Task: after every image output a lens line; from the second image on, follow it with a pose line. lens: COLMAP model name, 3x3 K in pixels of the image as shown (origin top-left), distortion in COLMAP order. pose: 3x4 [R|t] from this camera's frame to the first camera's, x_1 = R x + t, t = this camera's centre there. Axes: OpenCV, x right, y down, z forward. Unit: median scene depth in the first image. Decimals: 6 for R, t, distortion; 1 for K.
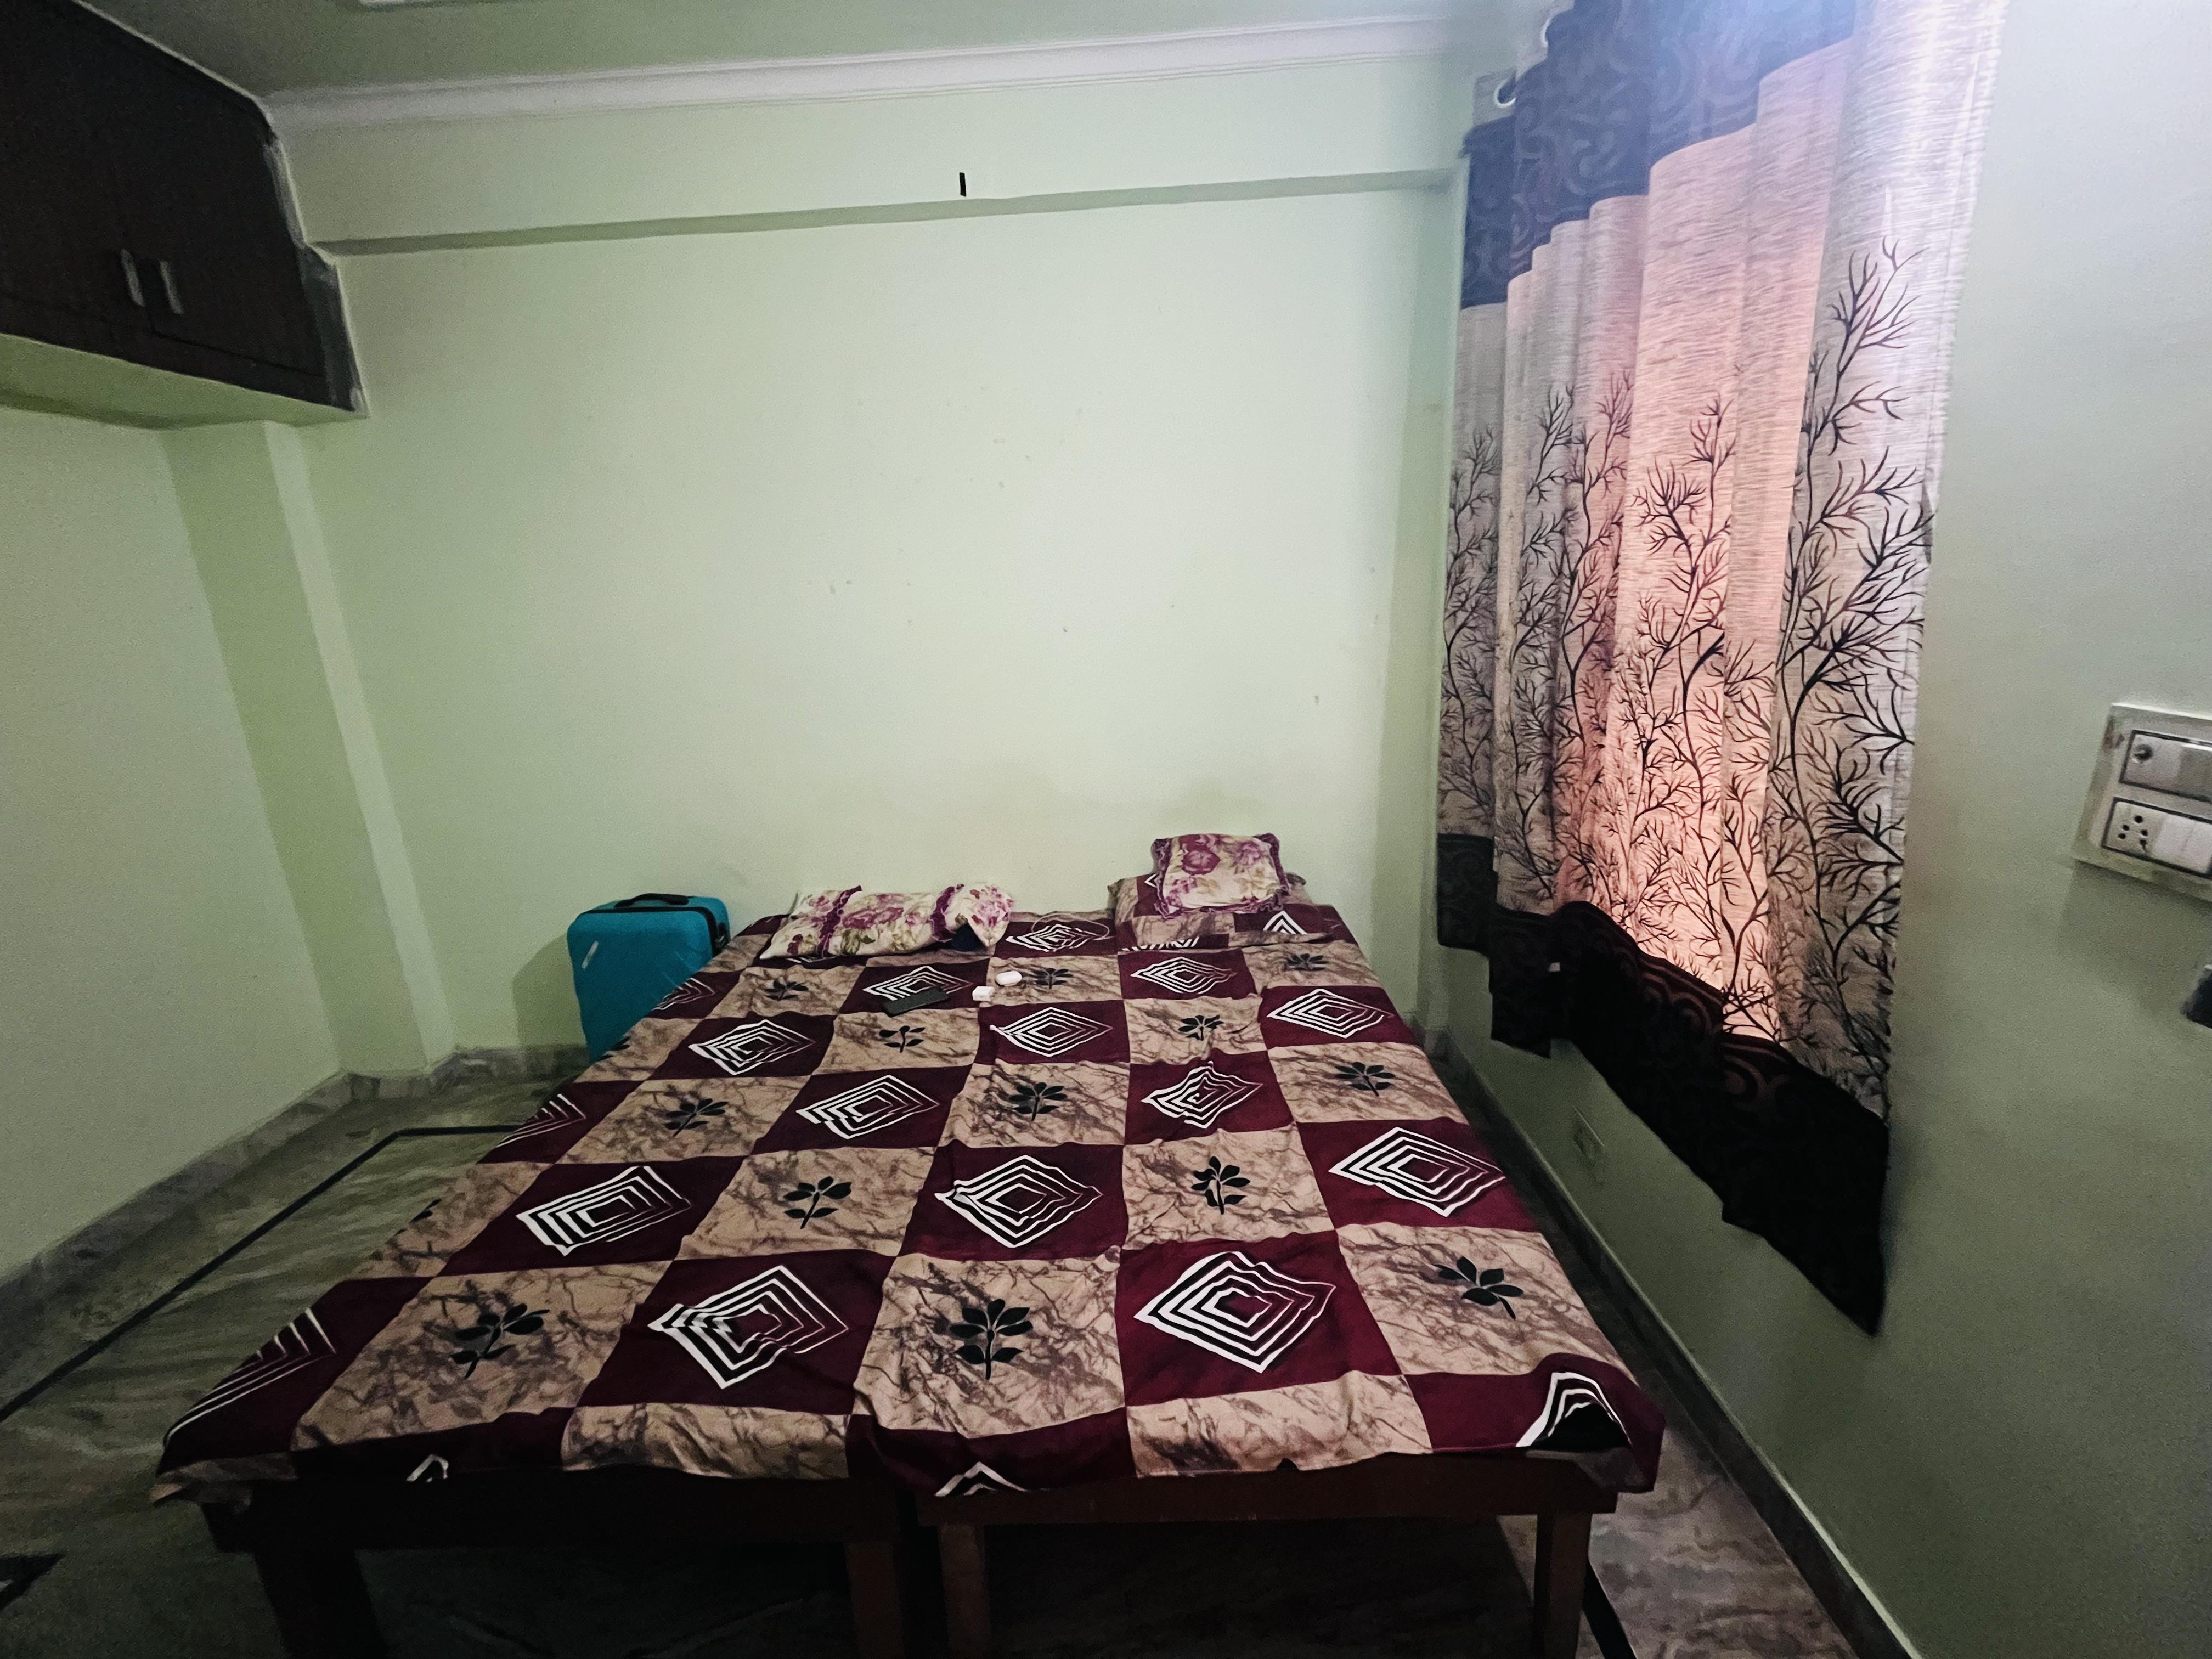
lens RADIAL K [[899.8, 0, 1106.9], [0, 899.8, 825.0], [0, 0, 1]] dist [0.001053, 0.000127]
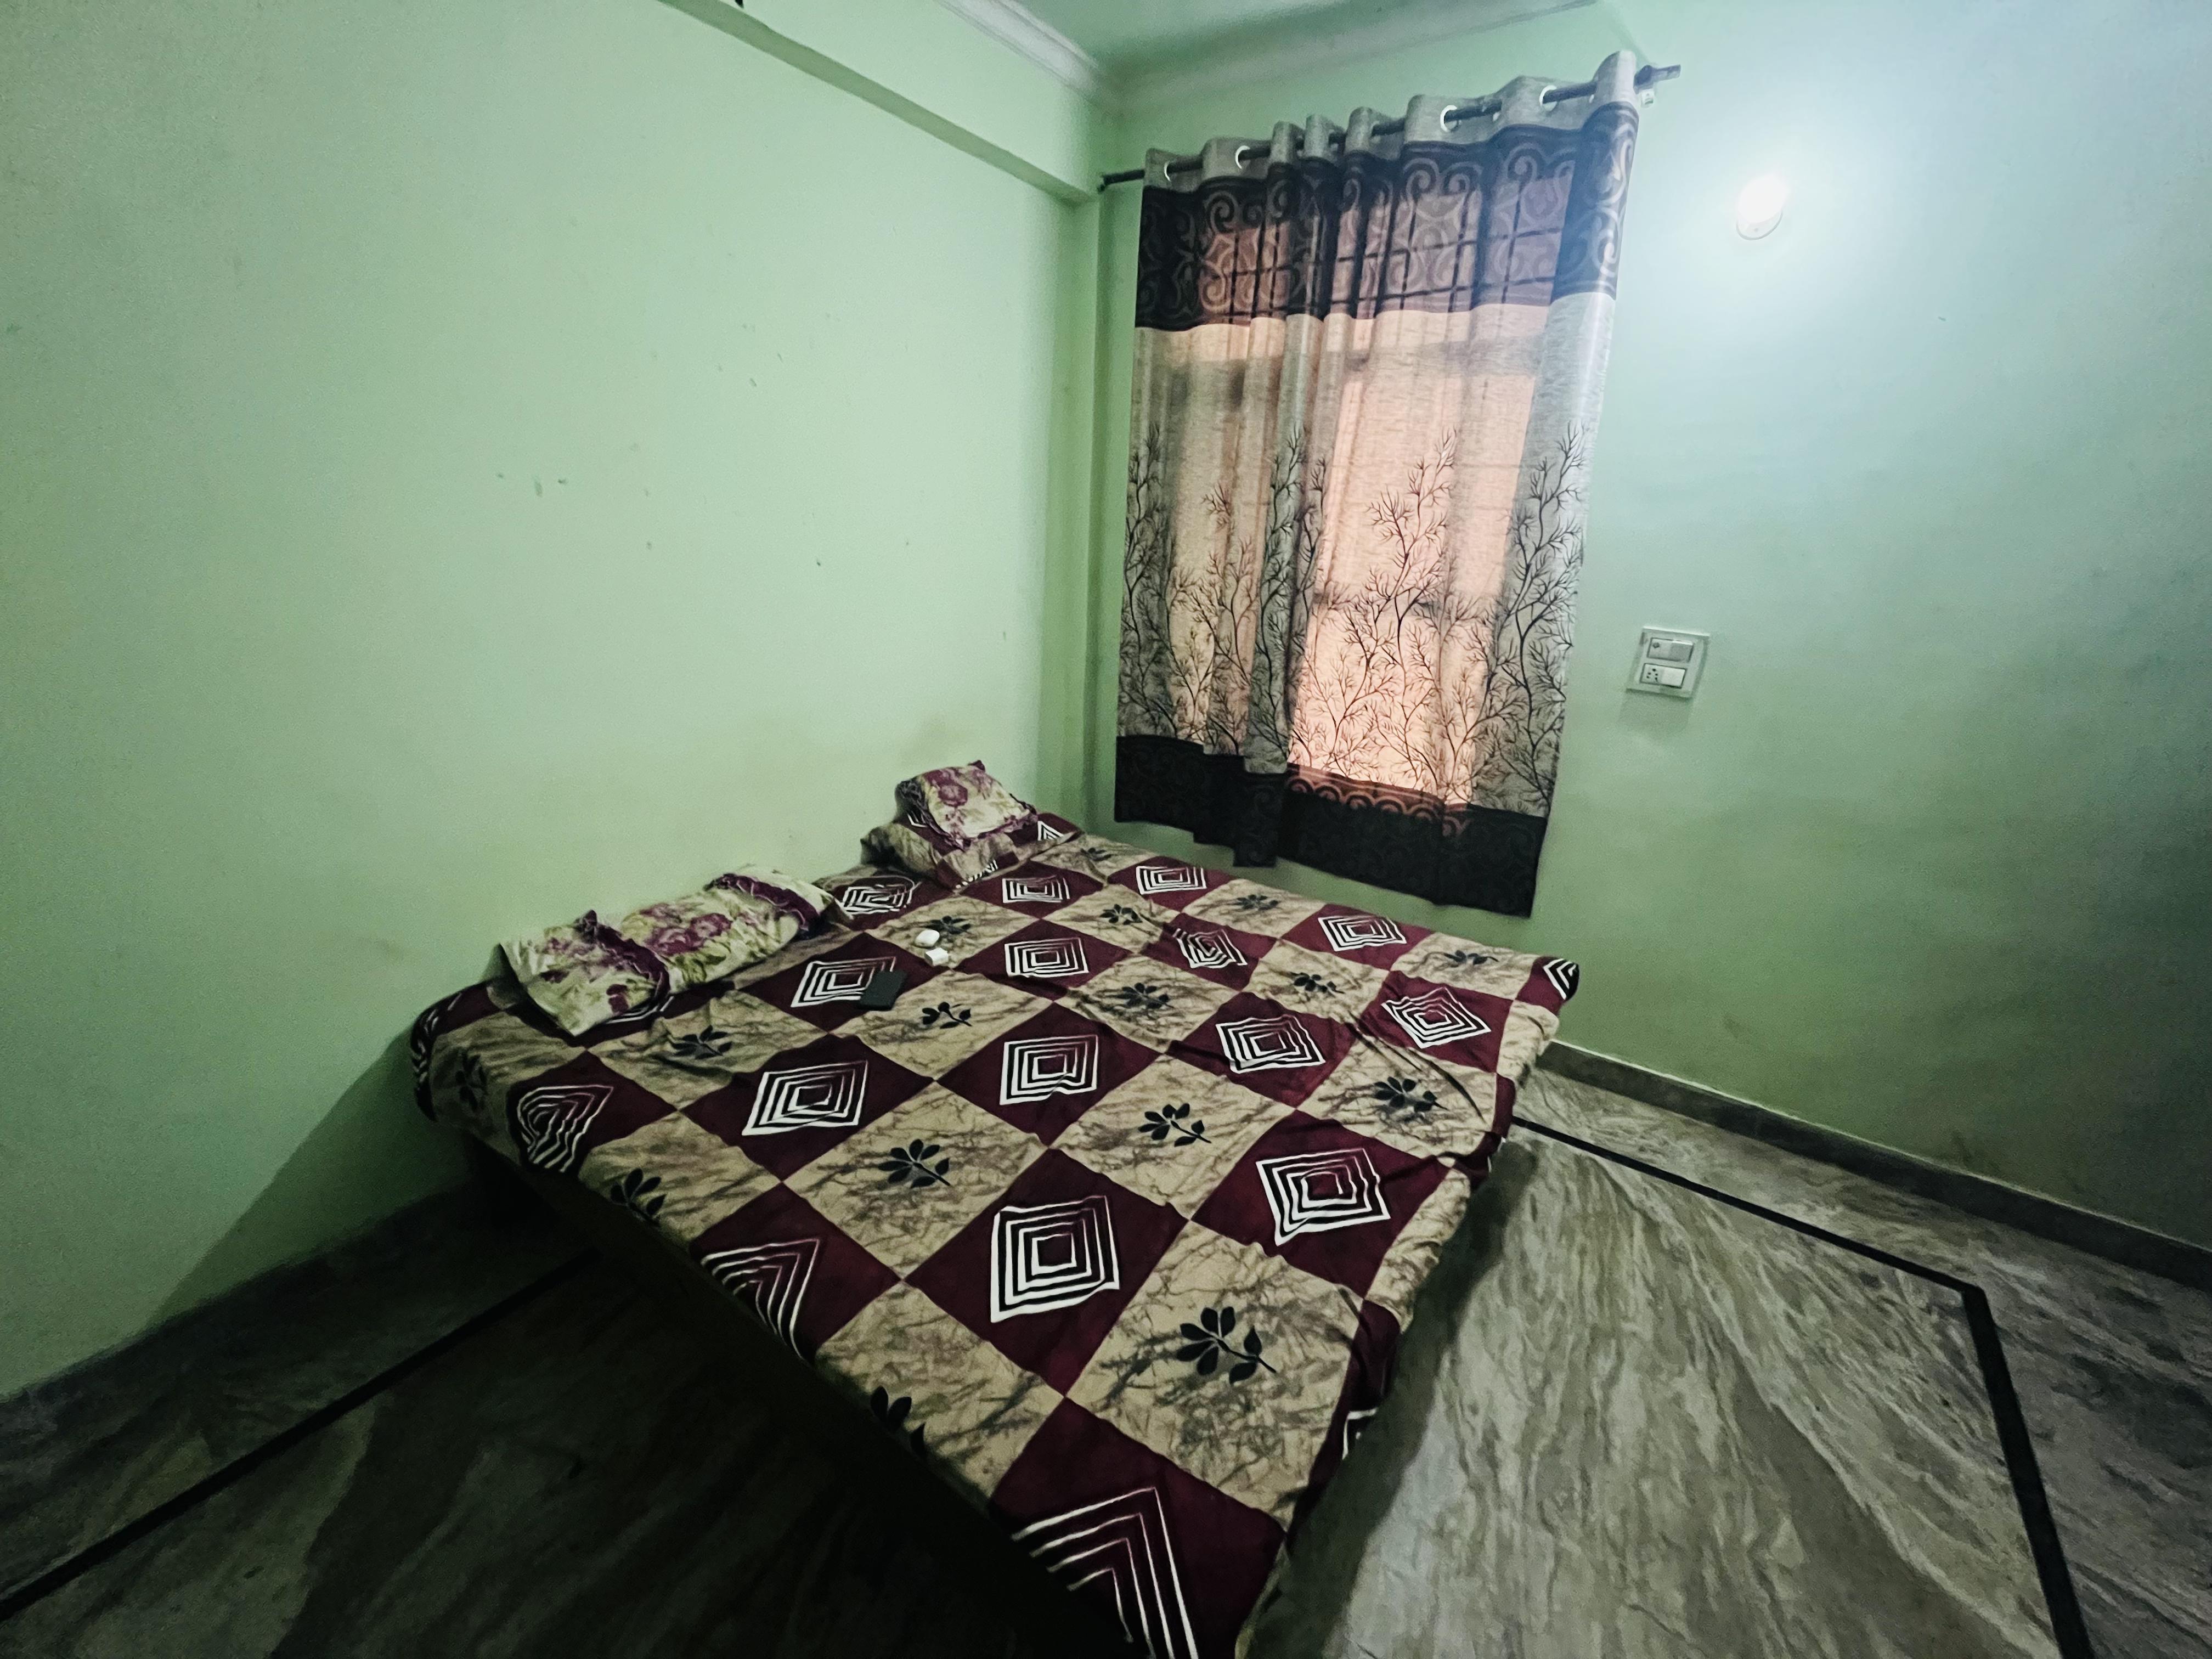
lens RADIAL K [[889.2, 0, 1106.0], [0, 889.2, 829.5], [0, 0, 1]] dist [-0.000500, -0.000125]
pose [[0.558791, -0.199192, 0.805031, -0.997138], [0.134609, 0.979638, 0.148960, -0.077492], [-0.818311, 0.025127, 0.574227, 0.405656]]
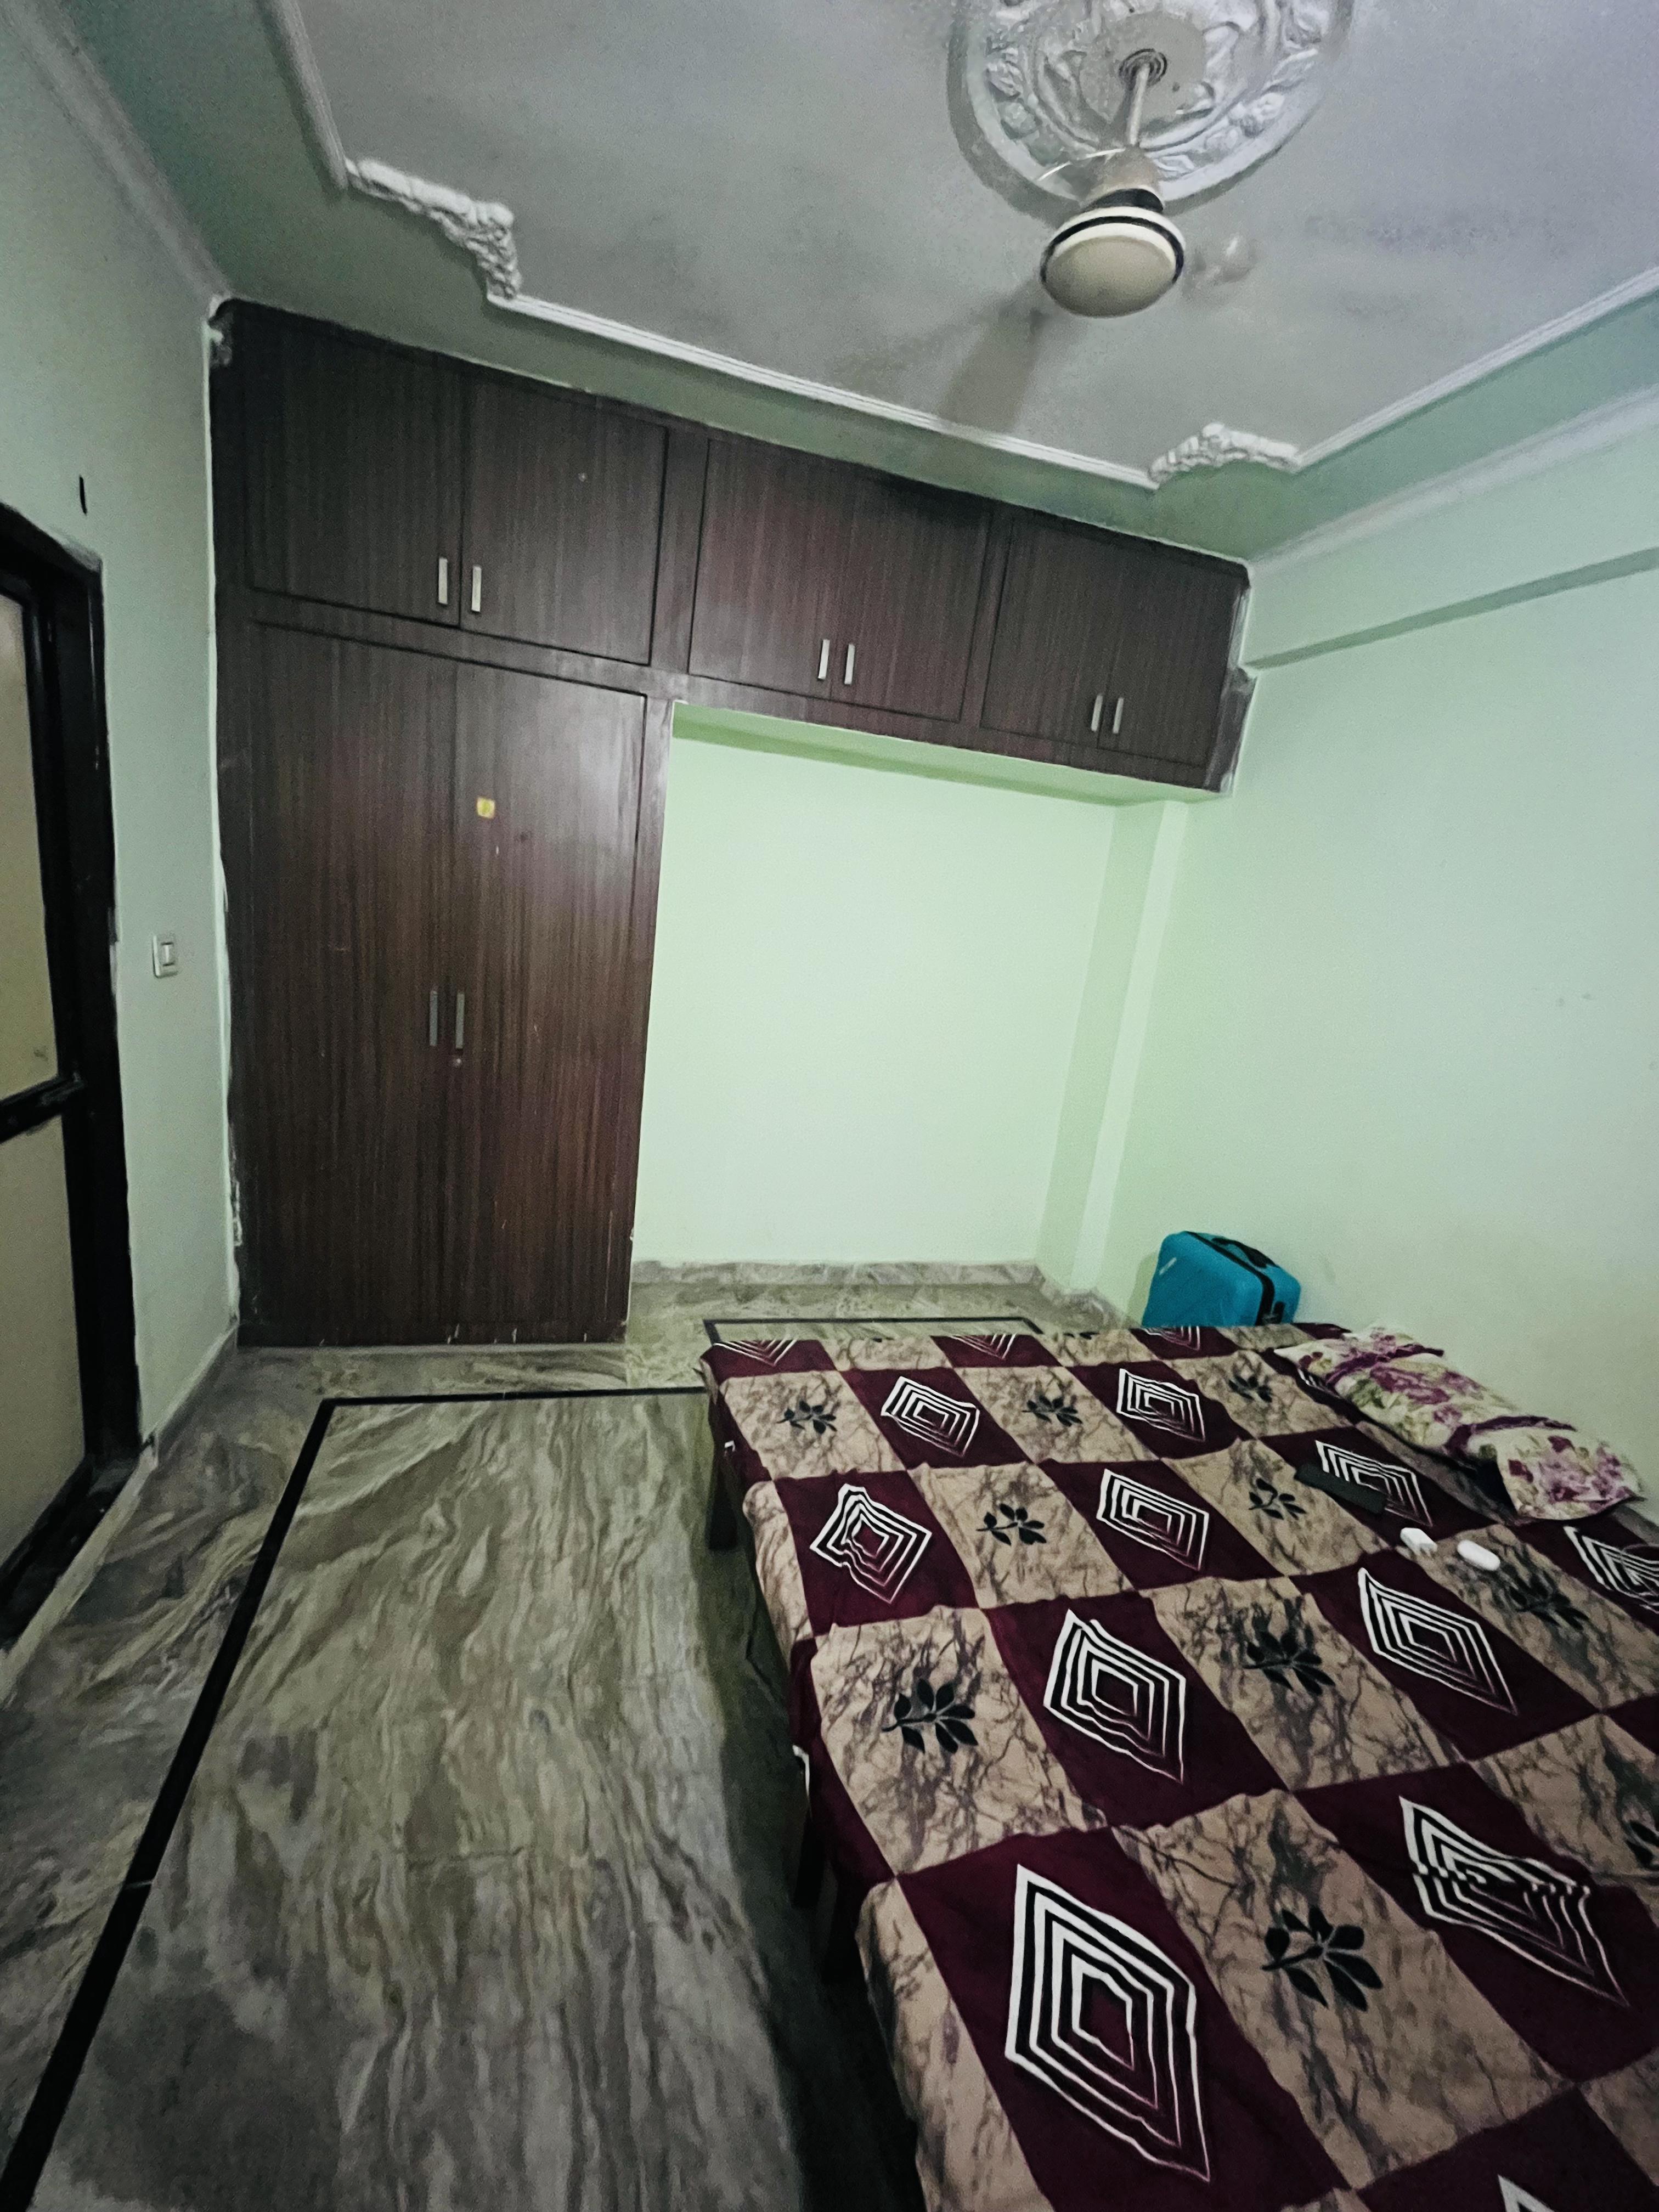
lens RADIAL K [[899.8, 0, 829.5], [0, 899.8, 1106.0], [0, 0, 1]] dist [0.001053, 0.000127]
pose [[0.295650, 0.301134, -0.906592, 0.377181], [-0.361383, 0.913747, 0.185659, -0.138302], [0.884304, 0.272737, 0.378974, 0.237828]]
